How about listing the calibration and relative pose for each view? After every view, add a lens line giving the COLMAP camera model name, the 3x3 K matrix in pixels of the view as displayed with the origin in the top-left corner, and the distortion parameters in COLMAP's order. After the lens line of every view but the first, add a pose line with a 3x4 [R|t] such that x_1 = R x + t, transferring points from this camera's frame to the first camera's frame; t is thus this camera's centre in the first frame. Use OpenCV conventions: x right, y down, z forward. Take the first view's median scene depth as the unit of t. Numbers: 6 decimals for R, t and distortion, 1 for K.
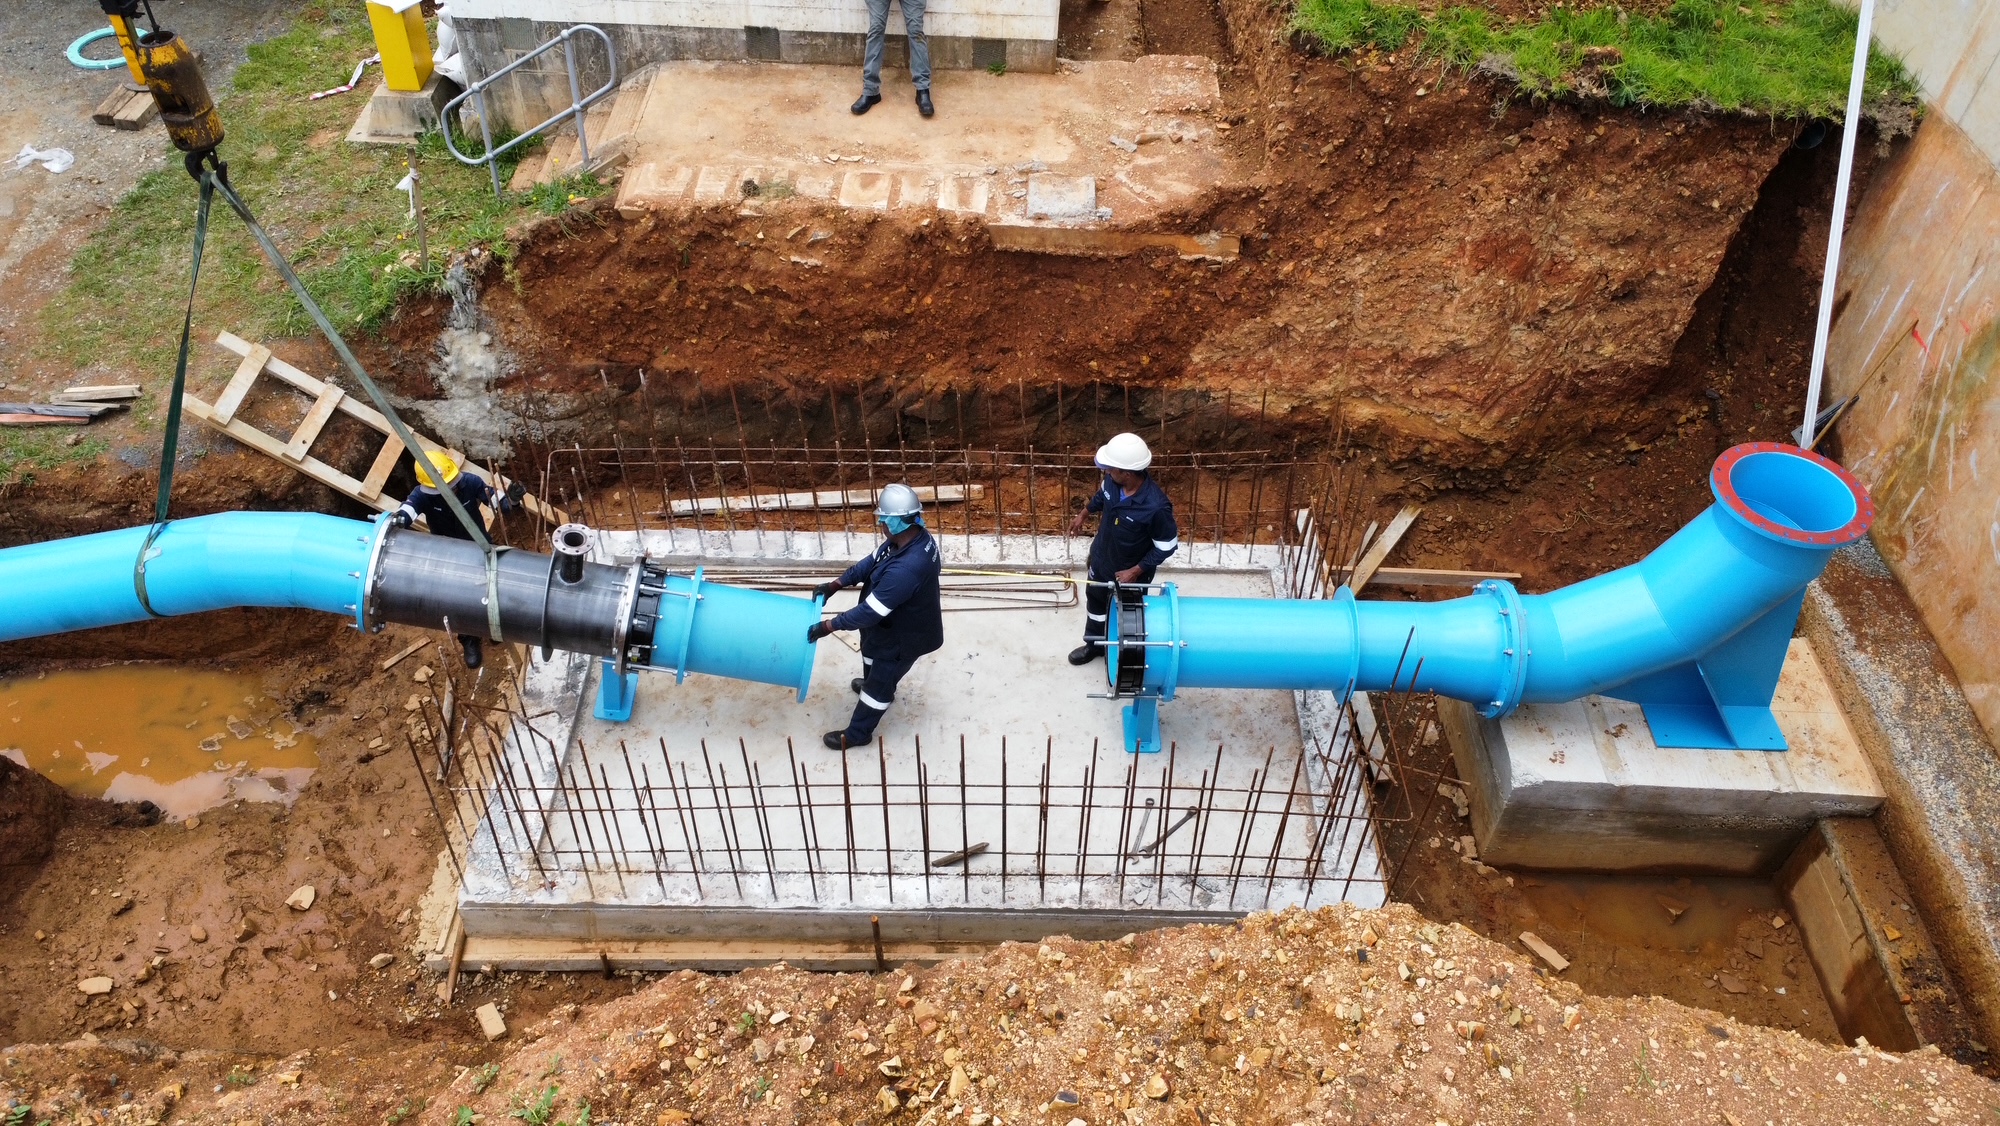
lens RADIAL K [[1506.2, 0, 996.2], [0, 1506.2, 562.0], [0, 0, 1]] dist [0.002680, -0.009804]
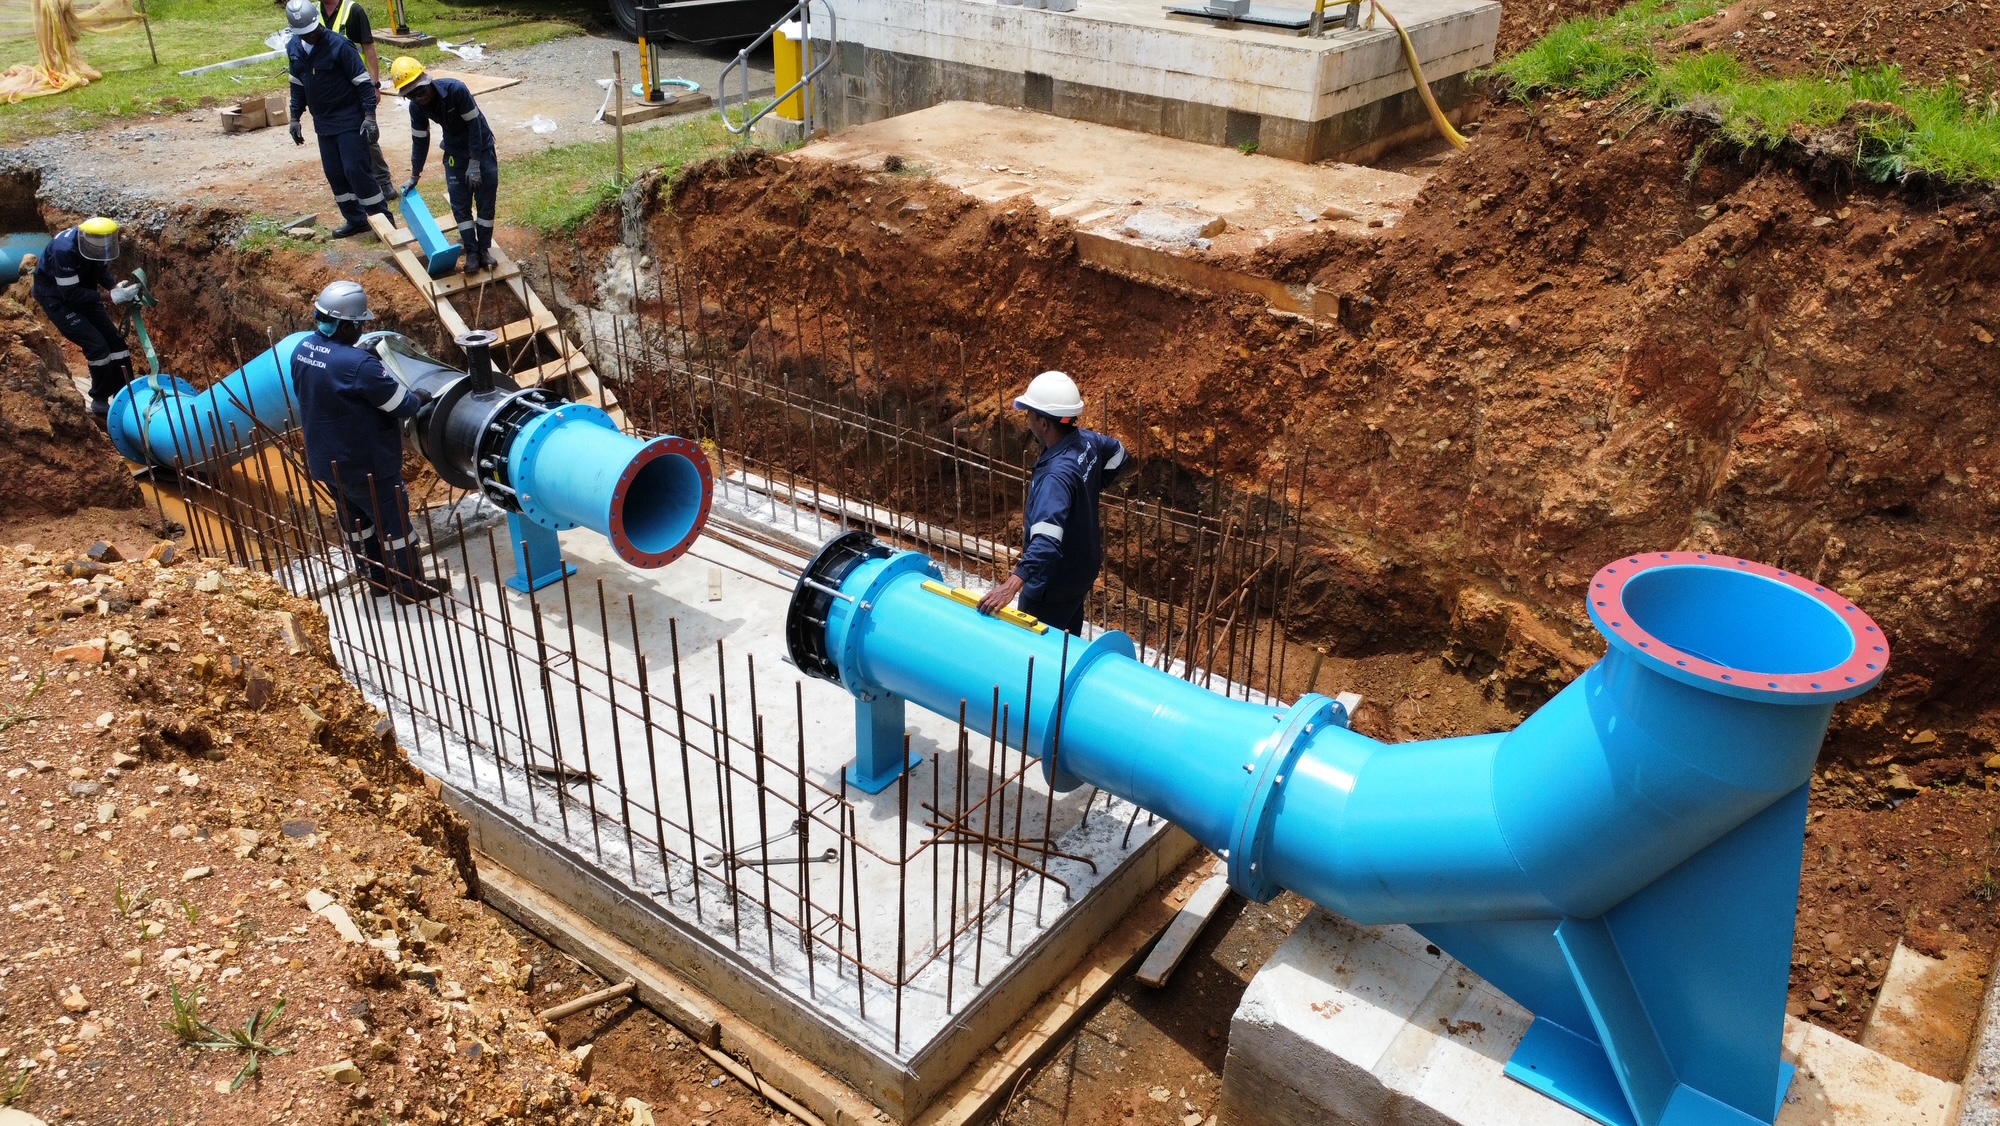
lens RADIAL K [[1506.2, 0, 993.9], [0, 1506.2, 562.6], [0, 0, 1]] dist [0.002680, -0.009804]
pose [[0.801246, 0.276426, -0.530654, 0.469378], [-0.418630, 0.892651, -0.167103, 0.111039], [0.427497, 0.356038, 0.830953, 0.327100]]
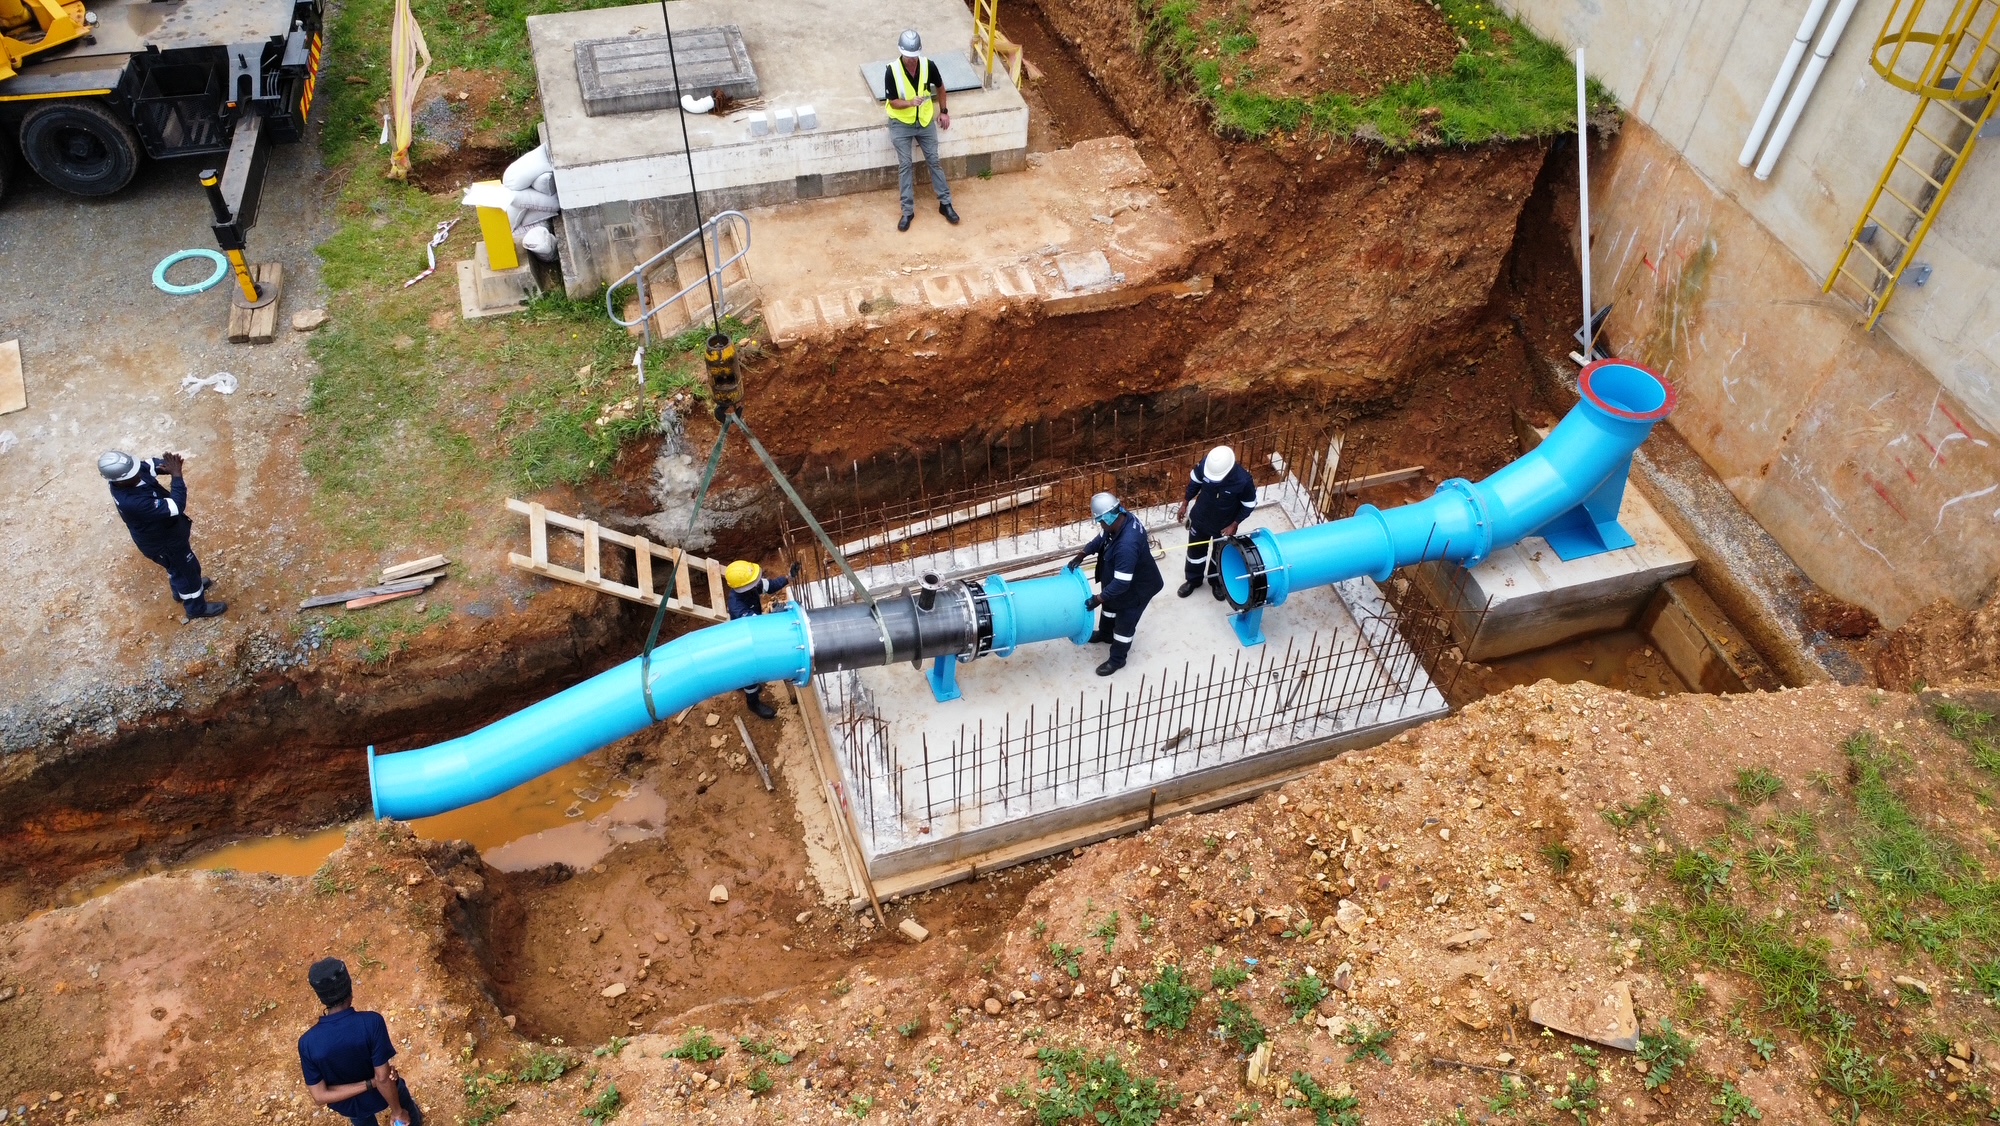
lens RADIAL K [[1506.2, 0, 997.2], [0, 1506.2, 562.0], [0, 0, 1]] dist [0.002680, -0.009804]
pose [[0.949777, -0.226380, 0.216044, -0.396172], [0.215987, 0.973820, 0.070882, -0.098992], [-0.226434, -0.020660, 0.973807, -0.333423]]
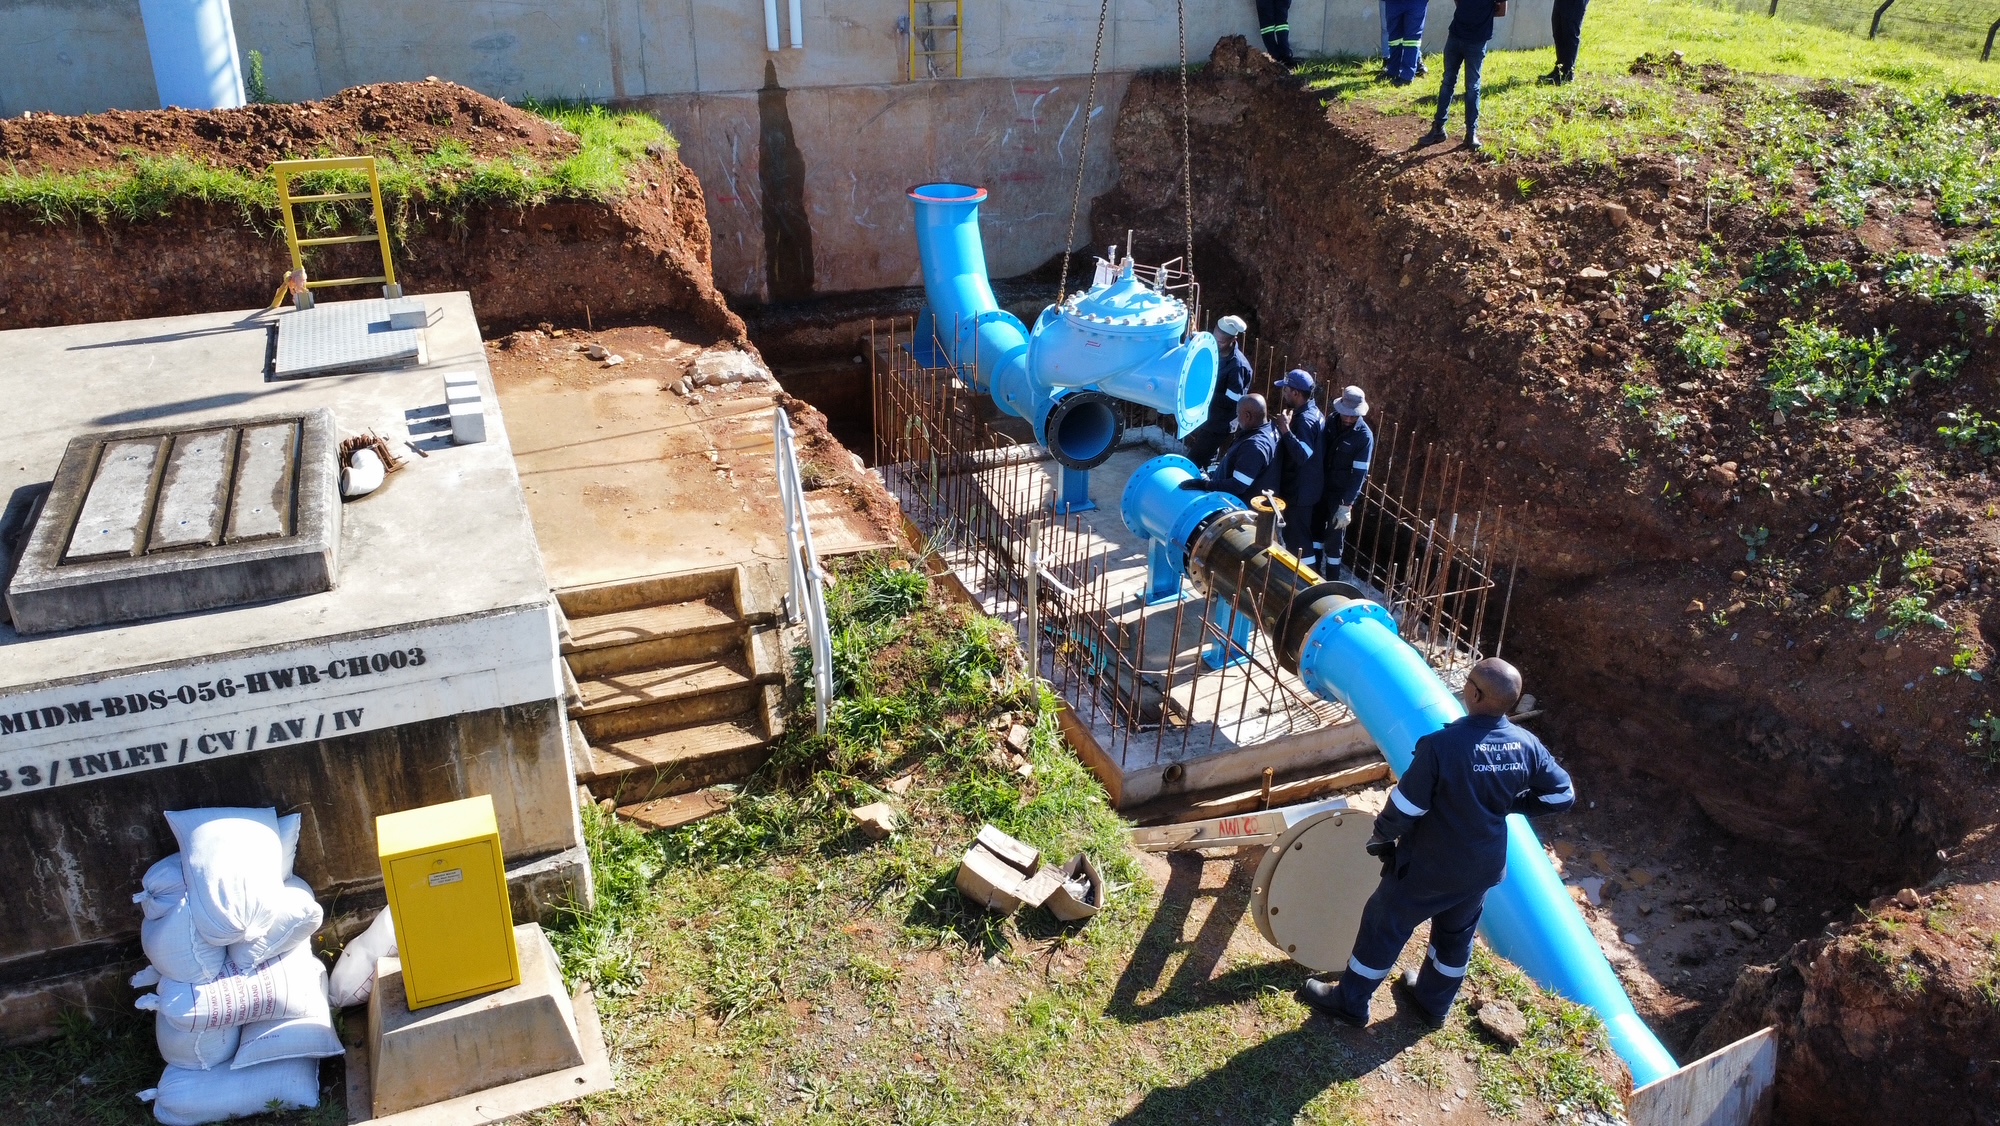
lens RADIAL K [[1506.2, 0, 993.0], [0, 1506.2, 551.8], [0, 0, 1]] dist [0.002680, -0.009804]
pose [[-0.391532, -0.439926, 0.808188, -0.947650], [0.623202, 0.519421, 0.584655, -0.686989], [-0.676995, 0.732575, 0.070793, 0.908572]]
